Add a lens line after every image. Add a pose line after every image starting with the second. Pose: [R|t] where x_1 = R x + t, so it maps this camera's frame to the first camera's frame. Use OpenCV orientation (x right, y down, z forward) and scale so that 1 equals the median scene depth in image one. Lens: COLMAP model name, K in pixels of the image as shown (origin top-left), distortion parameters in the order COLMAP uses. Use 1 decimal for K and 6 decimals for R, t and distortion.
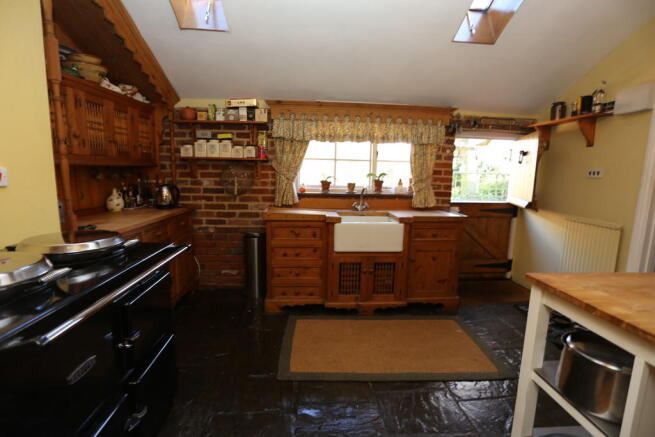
lens RADIAL K [[327.4, 0, 325.5], [0, 327.4, 219.2], [0, 0, 1]] dist [-0.050324, 0.001219]
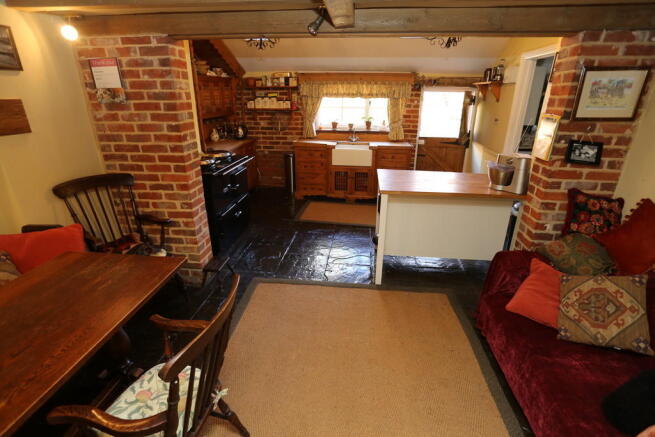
lens RADIAL K [[327.4, 0, 327.9], [0, 327.4, 218.1], [0, 0, 1]] dist [-0.050324, 0.001219]
pose [[0.983654, 0.051673, -0.172498, 0.286322], [-0.013706, 0.976649, 0.214403, -0.000446], [0.179549, -0.208534, 0.961393, -0.671288]]
